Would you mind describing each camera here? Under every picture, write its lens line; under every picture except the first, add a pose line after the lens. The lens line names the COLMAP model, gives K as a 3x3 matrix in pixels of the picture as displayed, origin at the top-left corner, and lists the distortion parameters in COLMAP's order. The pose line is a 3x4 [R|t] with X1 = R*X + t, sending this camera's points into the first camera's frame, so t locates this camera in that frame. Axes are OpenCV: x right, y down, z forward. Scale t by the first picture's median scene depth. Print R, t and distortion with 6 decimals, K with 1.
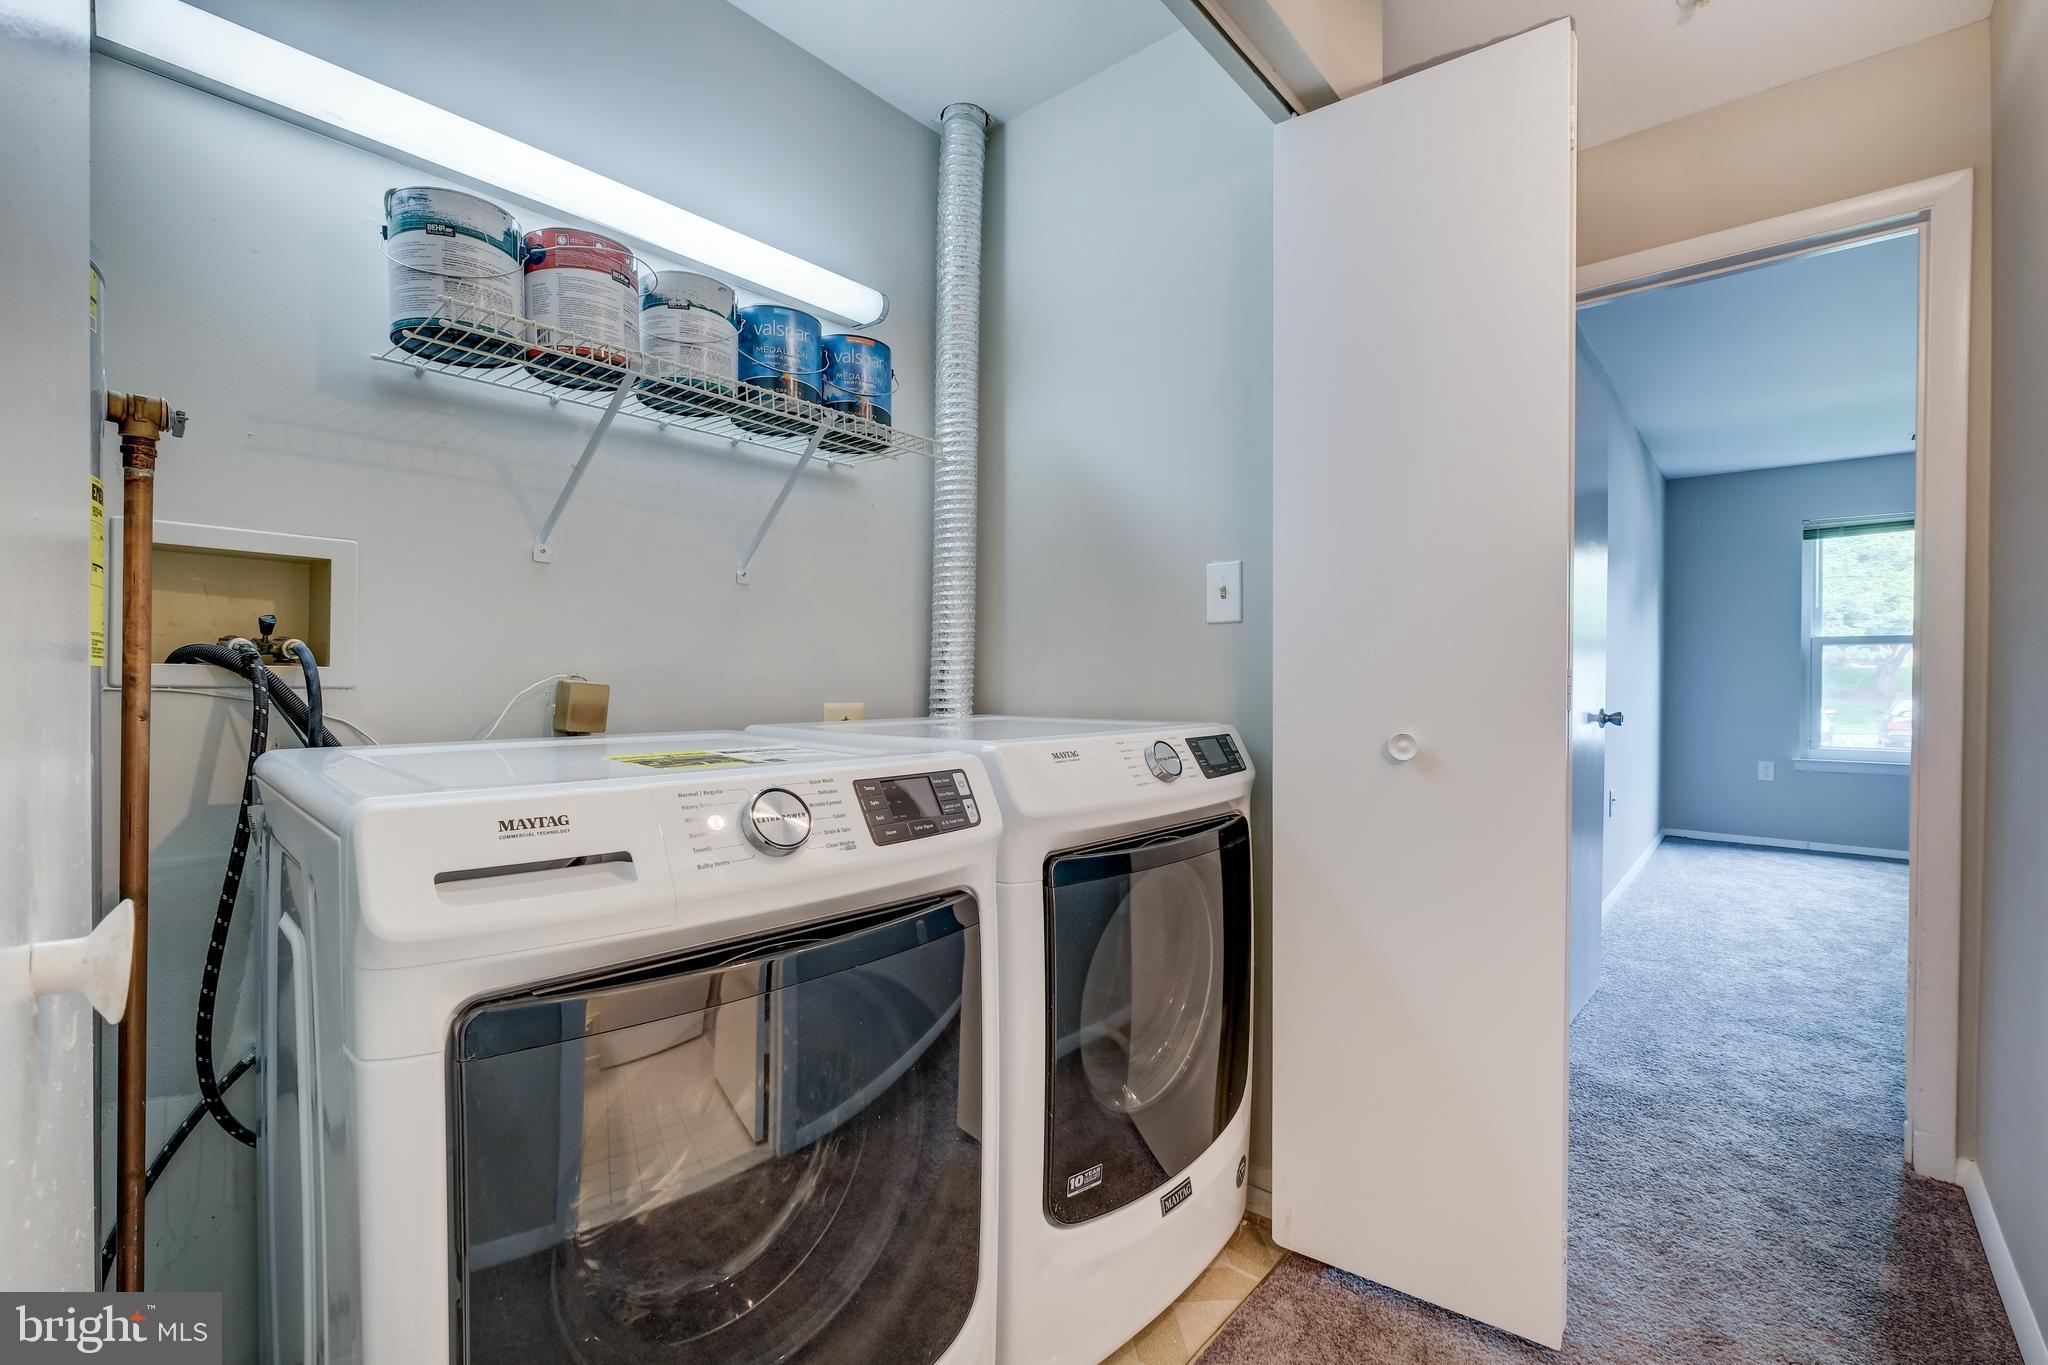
lens RADIAL K [[901.5, 0, 1024.0], [0, 901.5, 682.5], [0, 0, 1]] dist [0.001418, 0.000191]
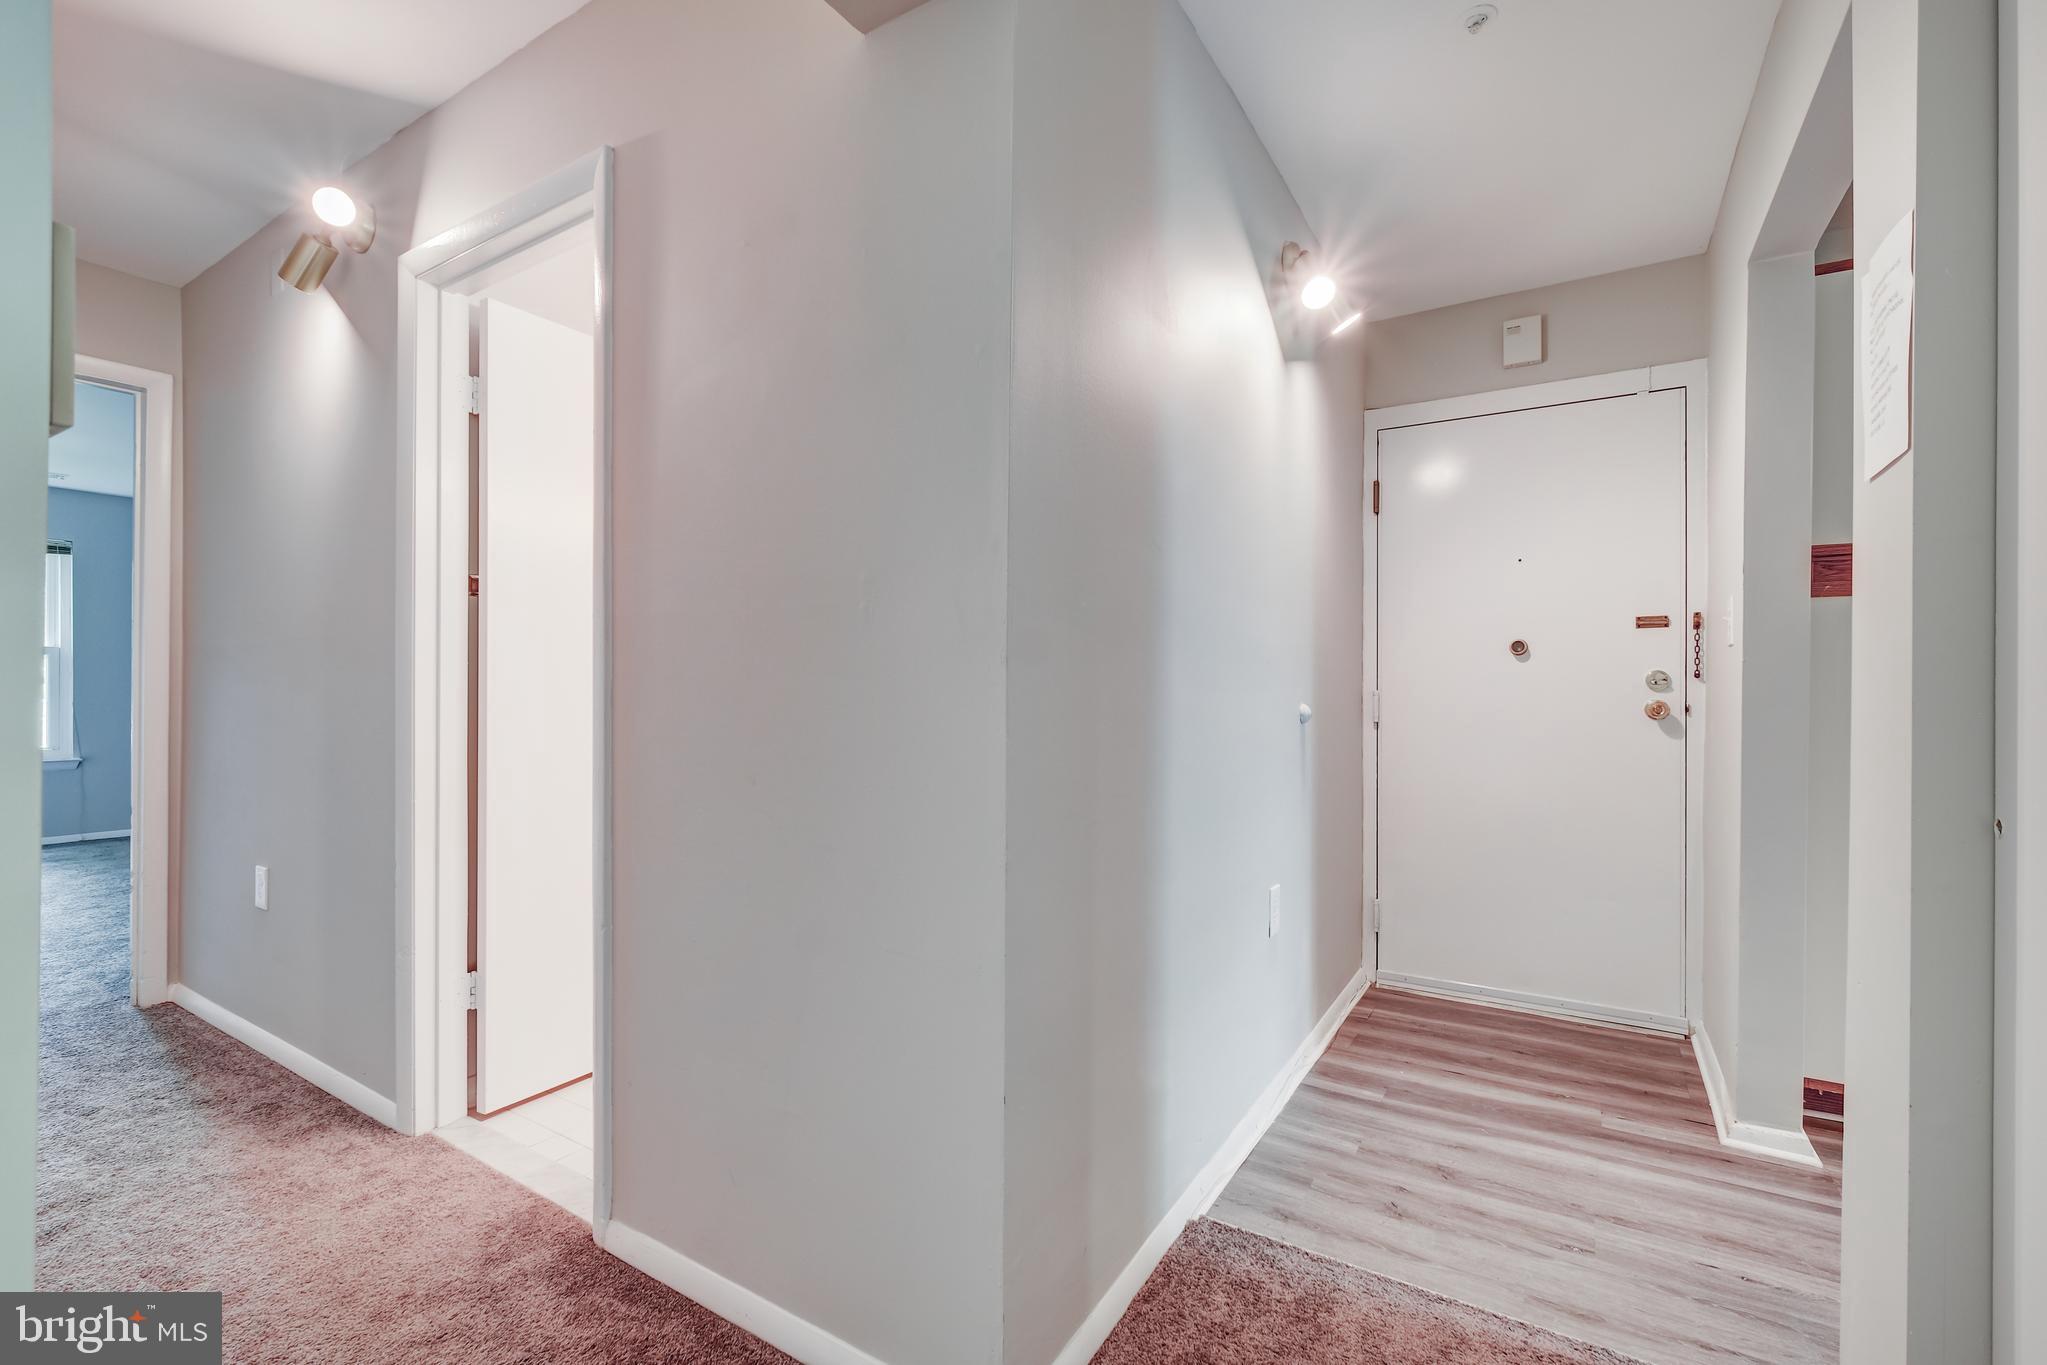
lens RADIAL K [[885.0, 0, 1028.1], [0, 885.0, 686.4], [0, 0, 1]] dist [-0.001262, -0.000288]
pose [[-0.137527, -0.001705, 0.990497, -0.234914], [0.001827, 0.999996, 0.001975, -0.001846], [-0.990496, 0.002081, -0.137523, -0.095966]]
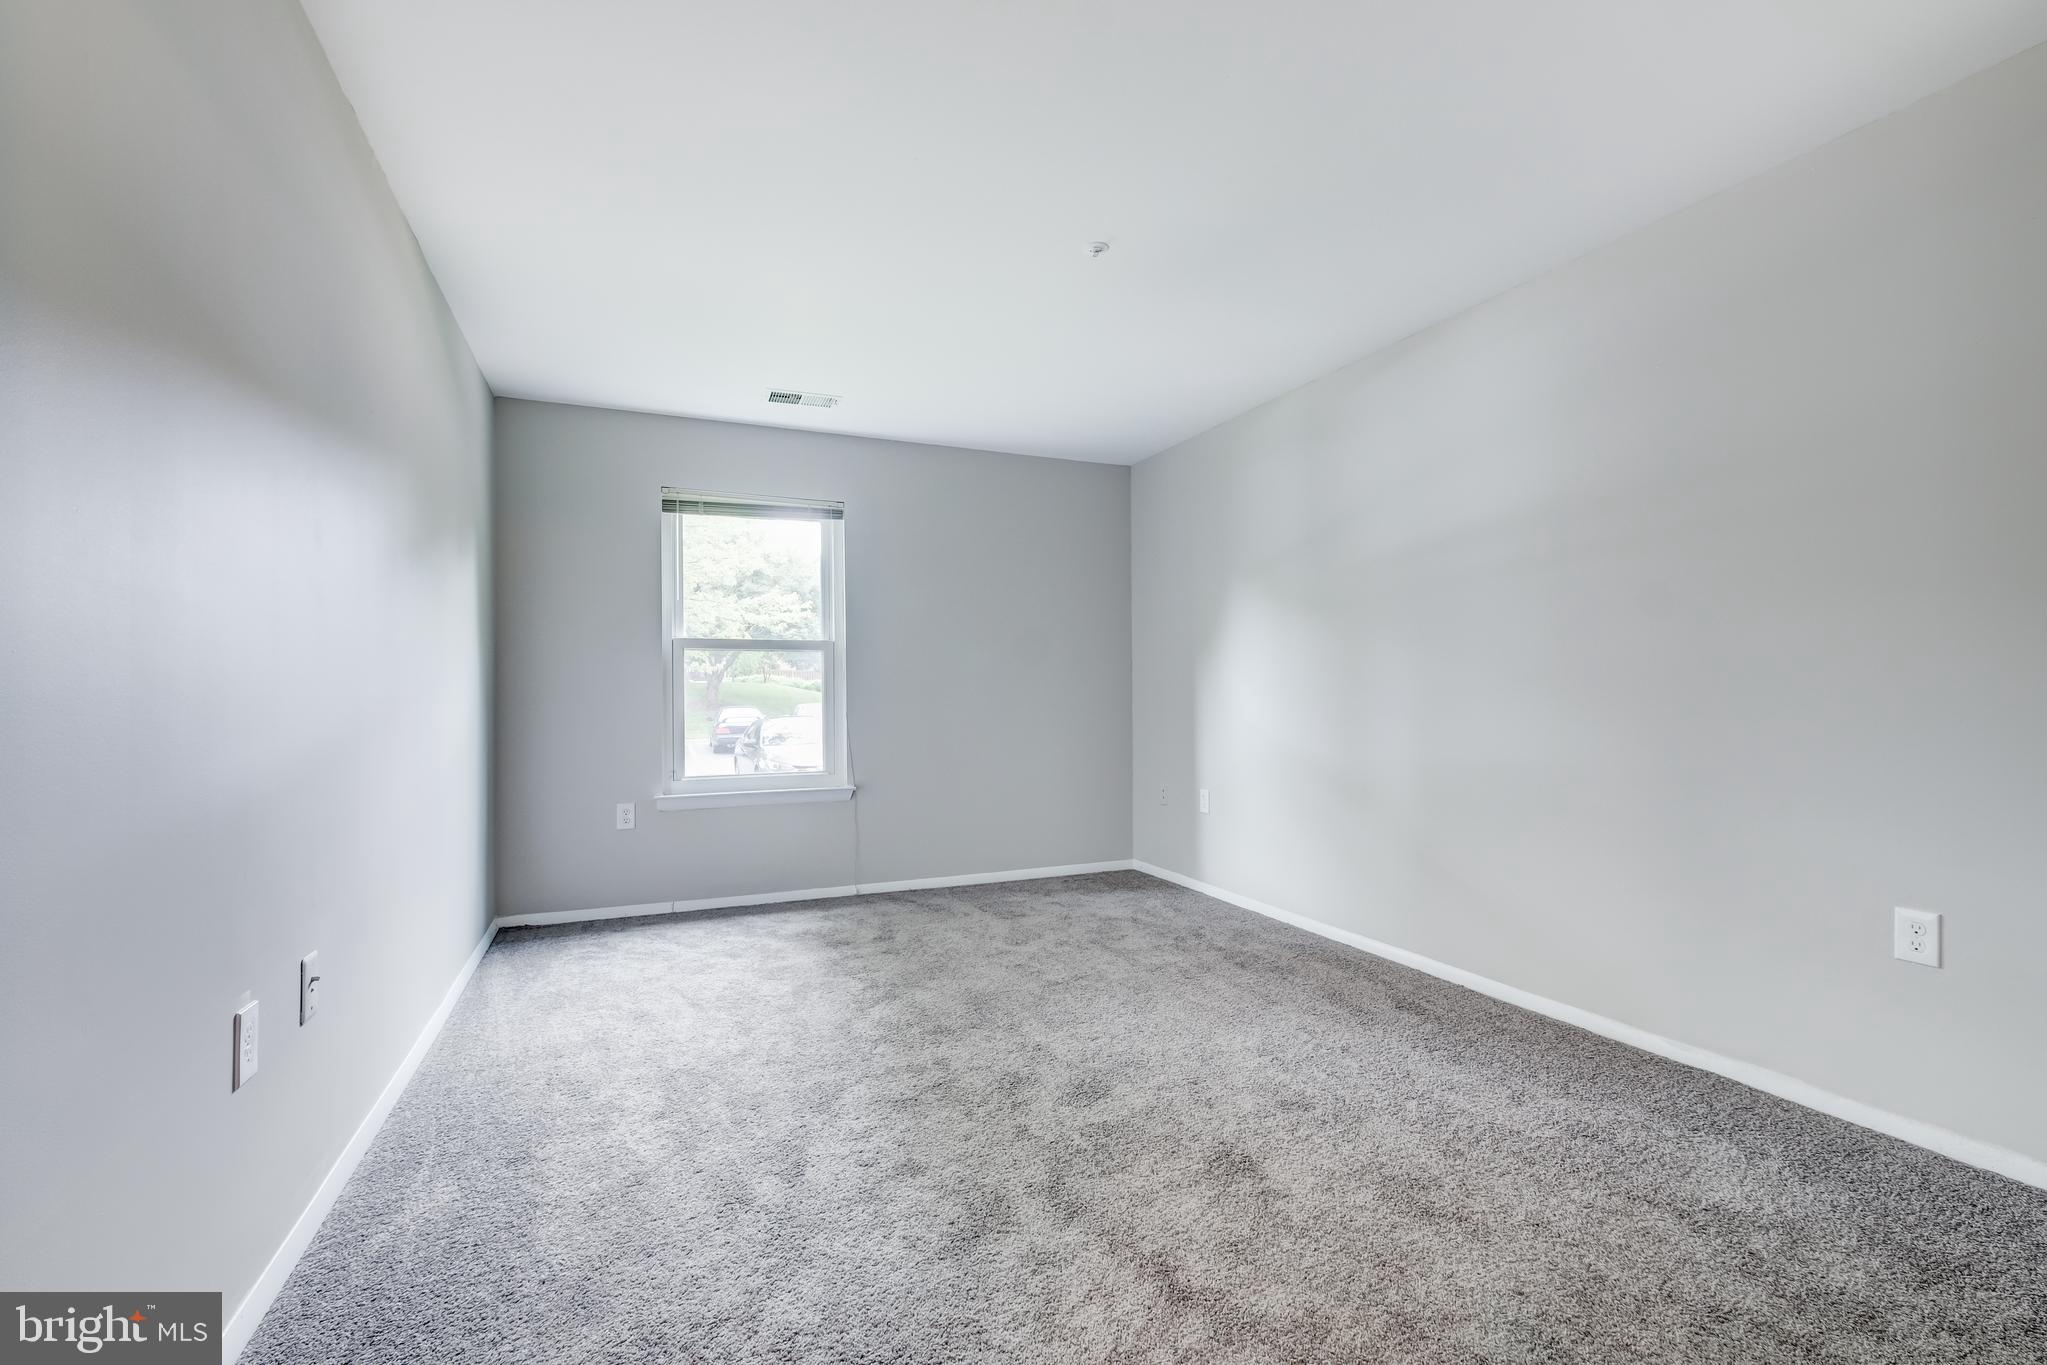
lens RADIAL K [[885.0, 0, 1028.1], [0, 885.0, 686.4], [0, 0, 1]] dist [-0.001262, -0.000288]
pose [[0.443525, -0.003226, 0.896256, 0.329308], [0.012916, 0.999913, -0.002793, -0.002923], [-0.896169, 0.012815, 0.443528, 0.393291]]
